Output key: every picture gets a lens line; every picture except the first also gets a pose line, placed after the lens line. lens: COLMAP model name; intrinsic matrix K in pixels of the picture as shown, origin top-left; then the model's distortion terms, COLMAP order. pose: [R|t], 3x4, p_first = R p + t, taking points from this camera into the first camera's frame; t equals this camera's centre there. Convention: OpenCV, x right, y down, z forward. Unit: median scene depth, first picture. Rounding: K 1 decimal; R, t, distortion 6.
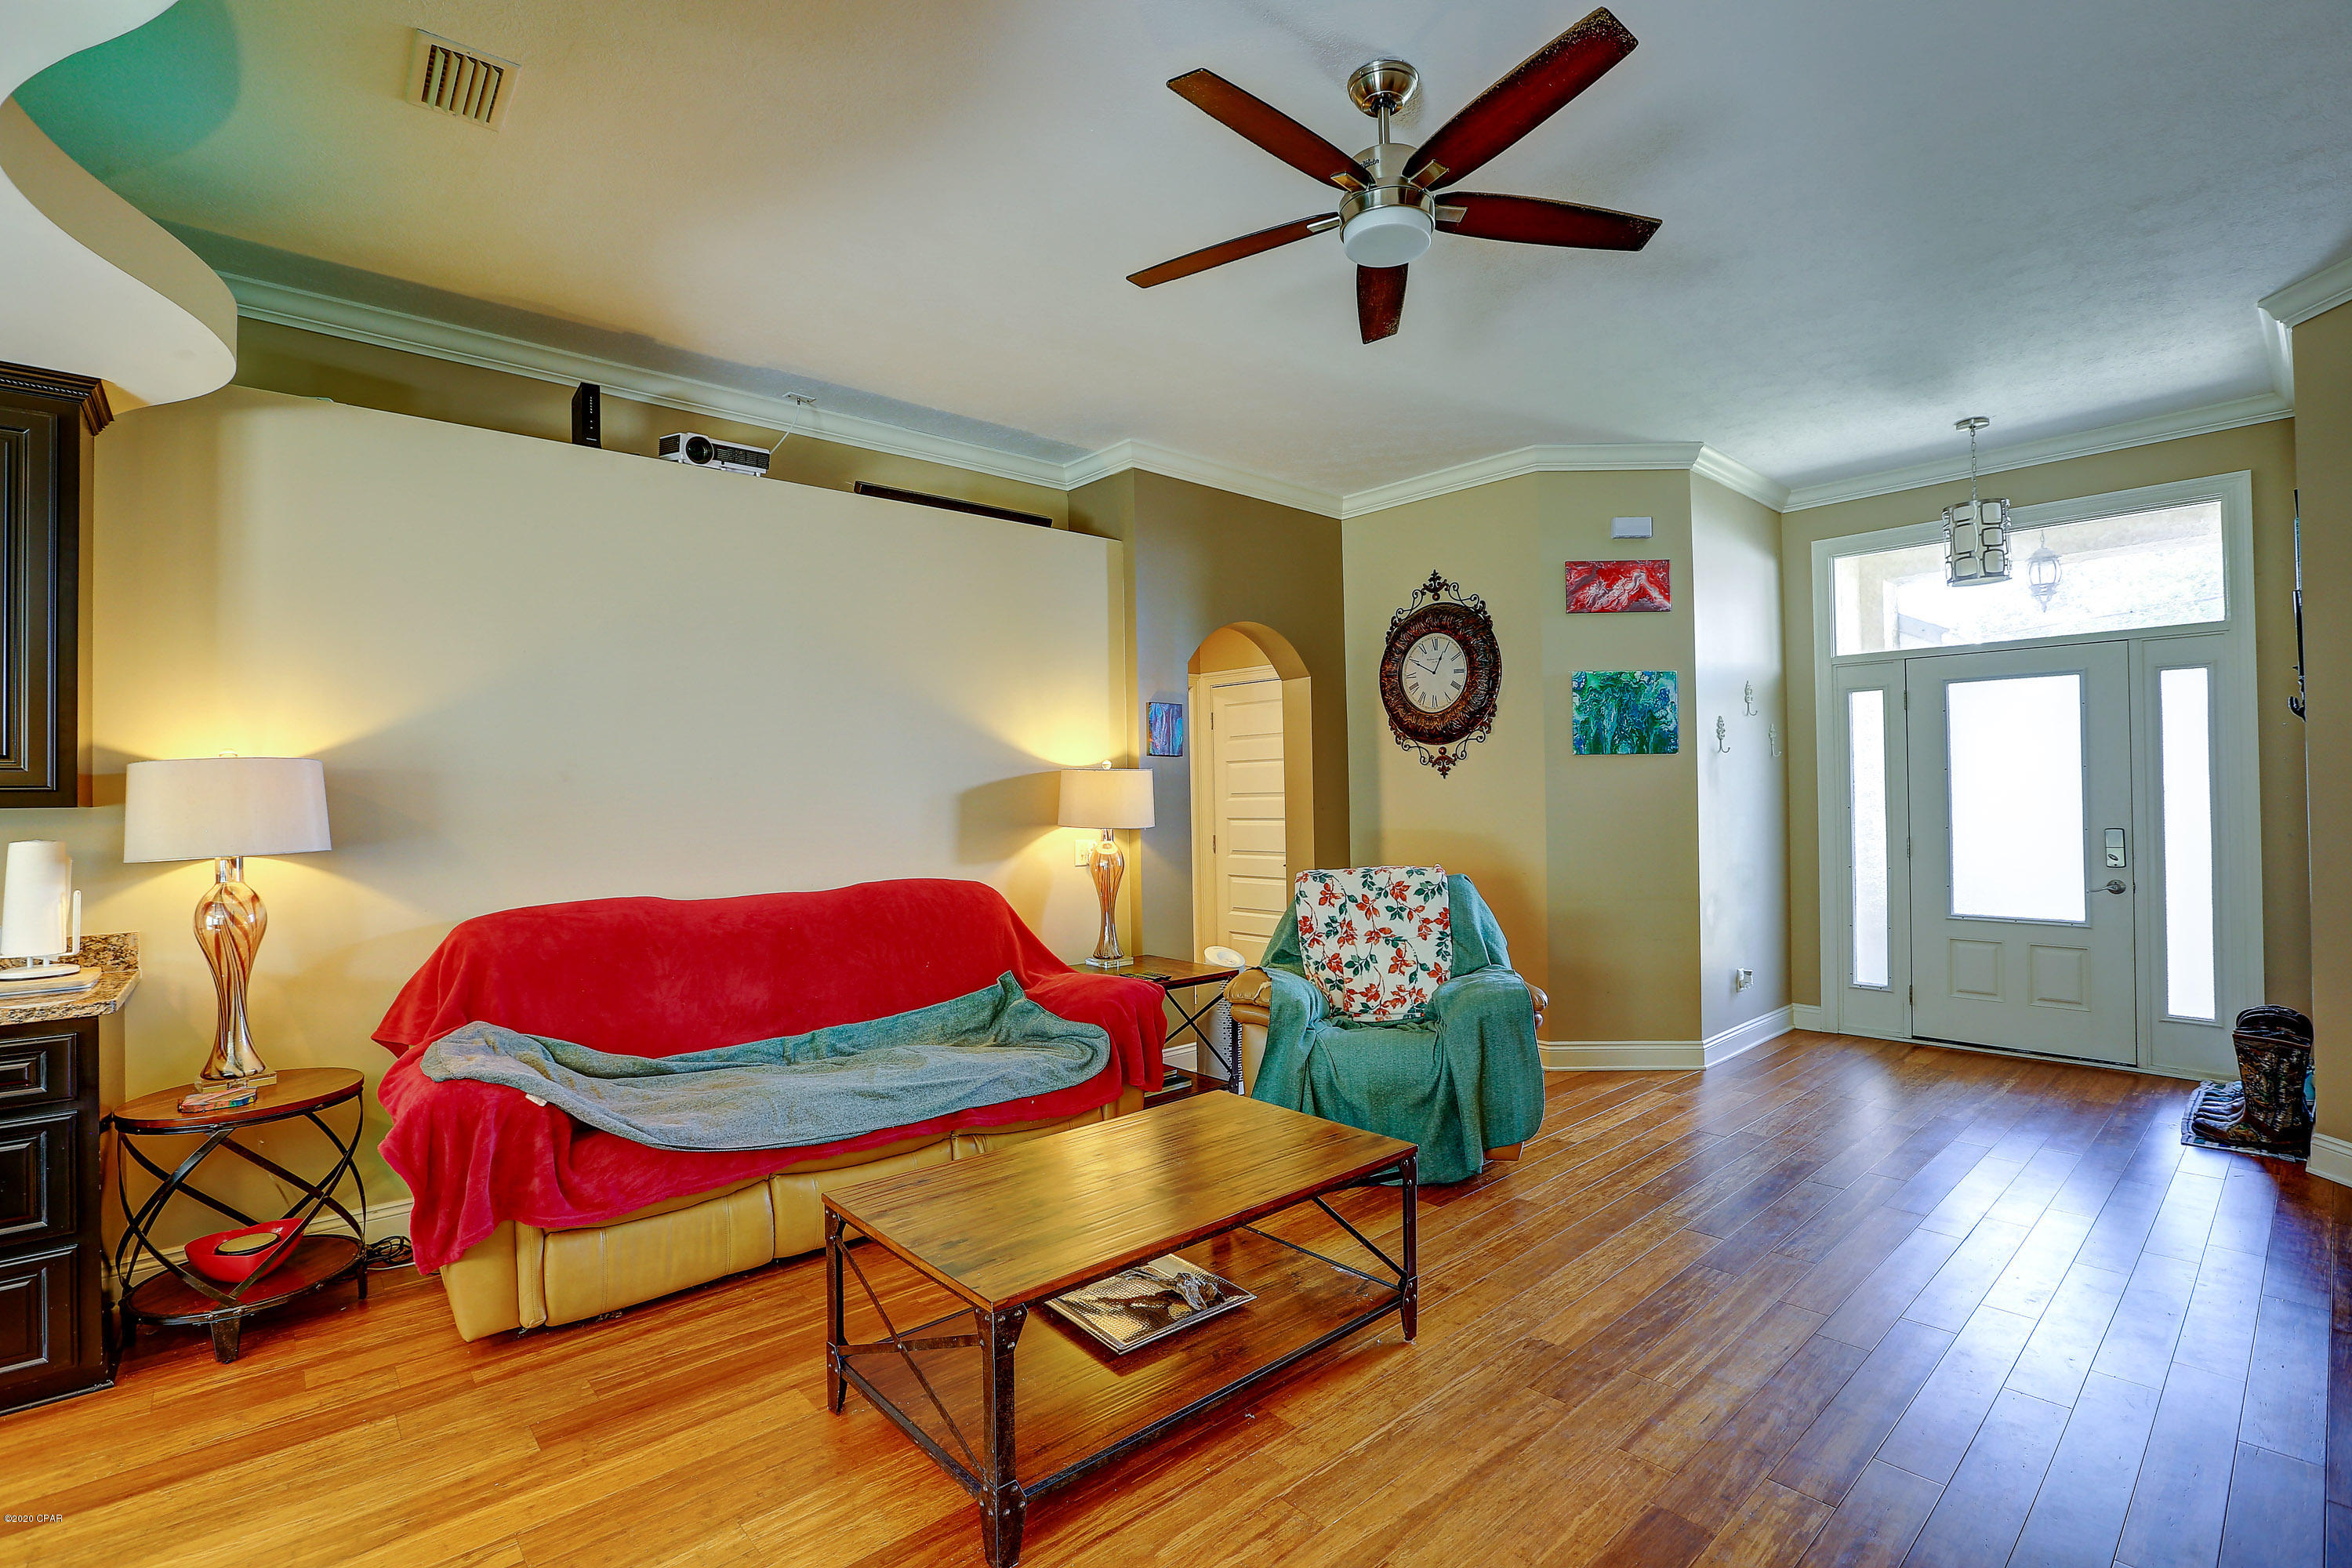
lens RADIAL K [[1074.3, 0, 1165.0], [0, 1074.3, 775.6], [0, 0, 1]] dist [-0.038404, 0.010365]
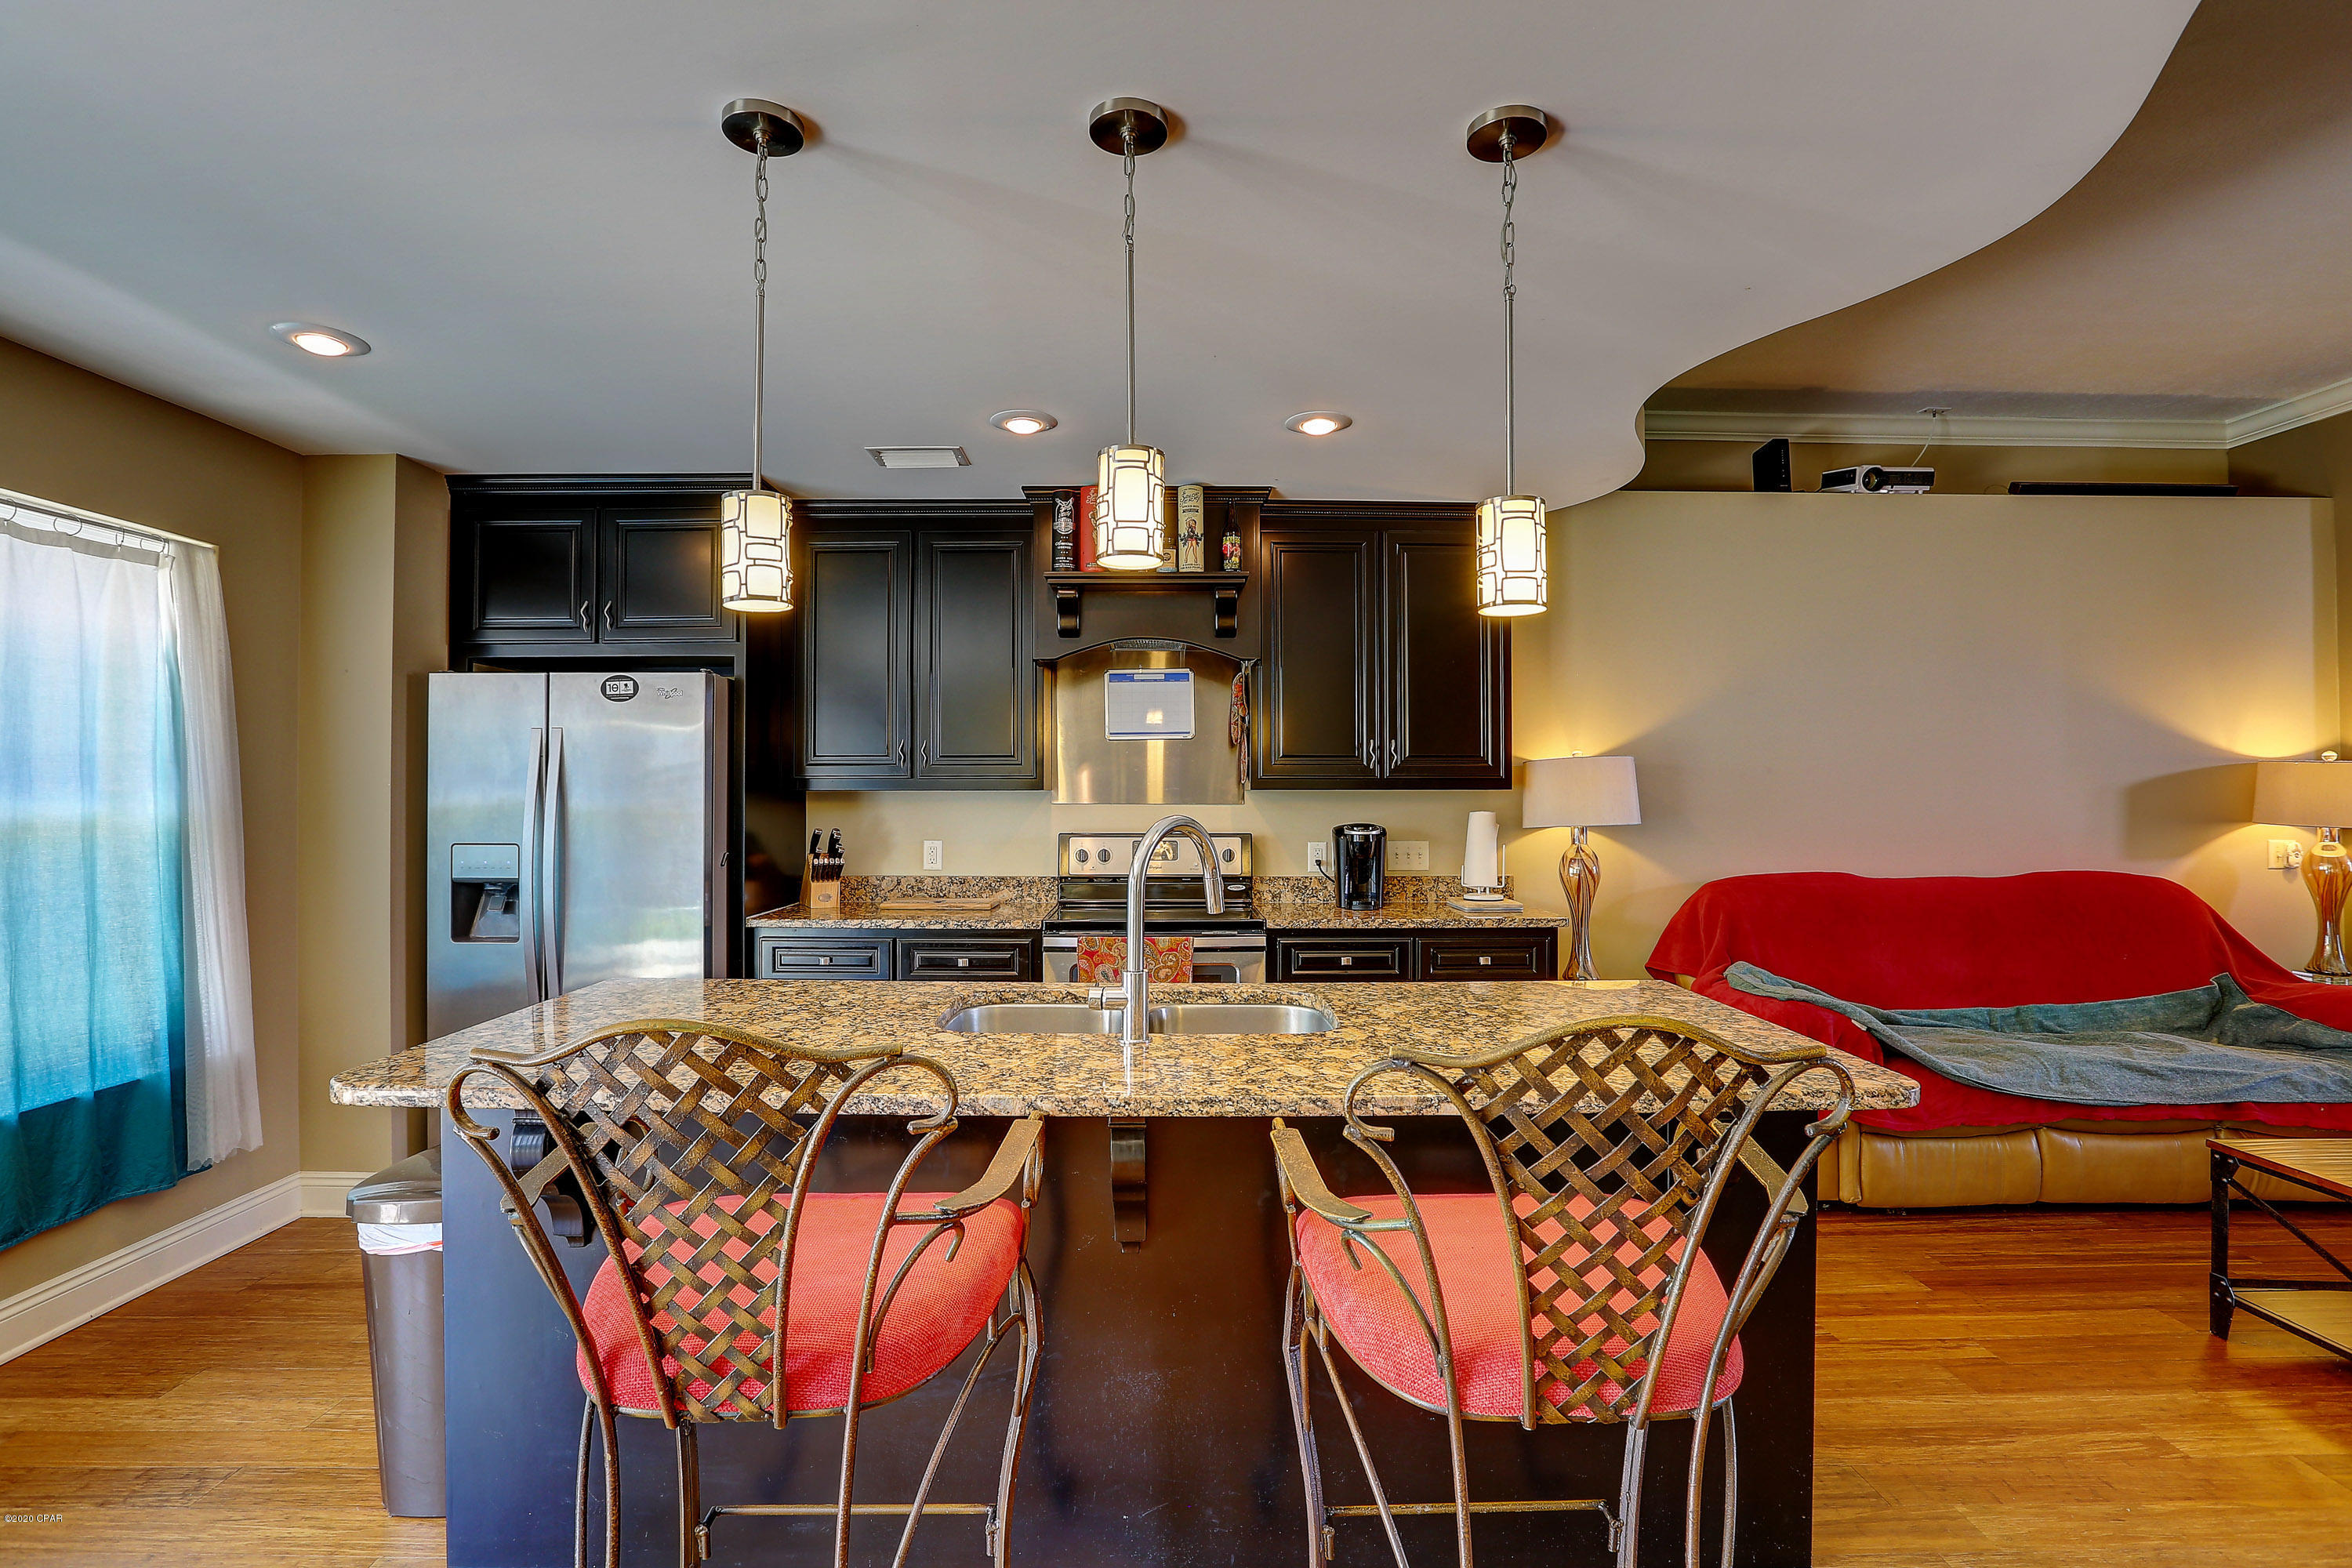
lens RADIAL K [[1074.3, 0, 1163.9], [0, 1074.3, 785.9], [0, 0, 1]] dist [-0.038404, 0.010365]
pose [[0.760003, 0.009450, -0.649851, -0.267825], [0.001447, 0.999867, 0.016232, -0.000853], [0.649918, -0.013277, 0.759888, -0.325344]]
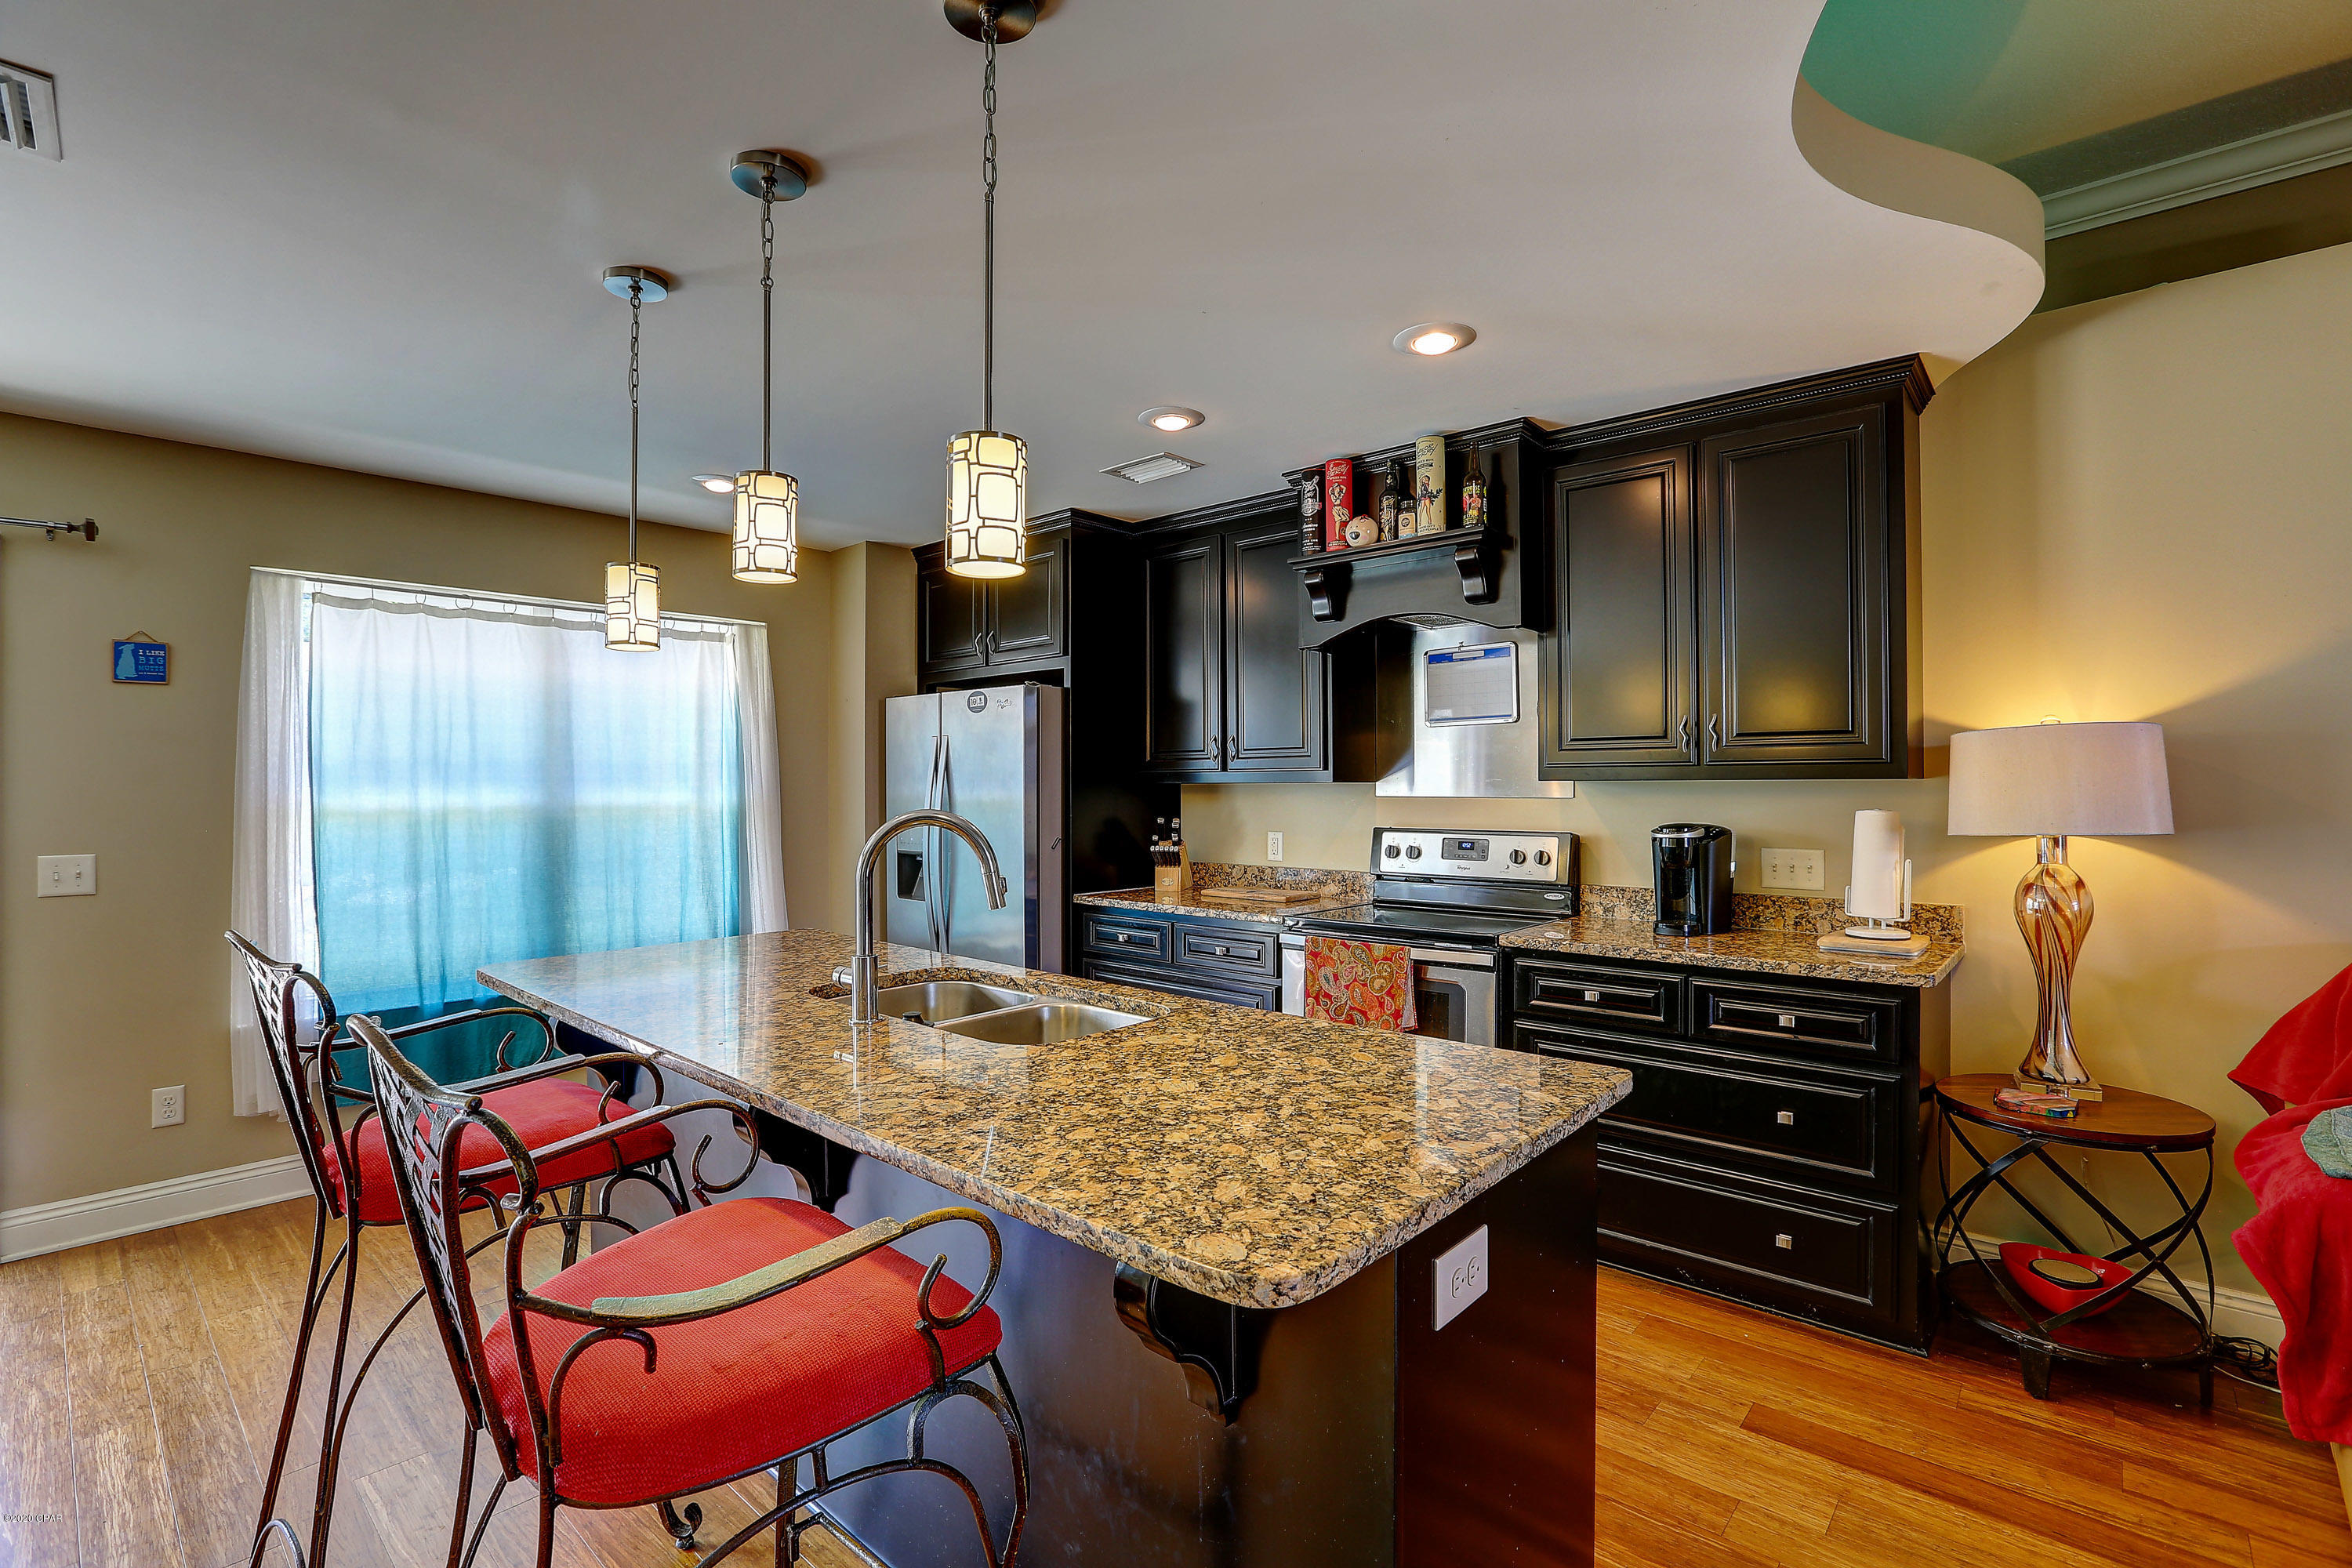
lens RADIAL K [[1074.3, 0, 1172.5], [0, 1074.3, 785.3], [0, 0, 1]] dist [-0.038404, 0.010365]
pose [[0.127828, 0.013399, -0.991706, -0.066758], [0.019873, 0.999673, 0.016068, 0.003771], [0.991597, -0.021763, 0.127520, 0.096337]]
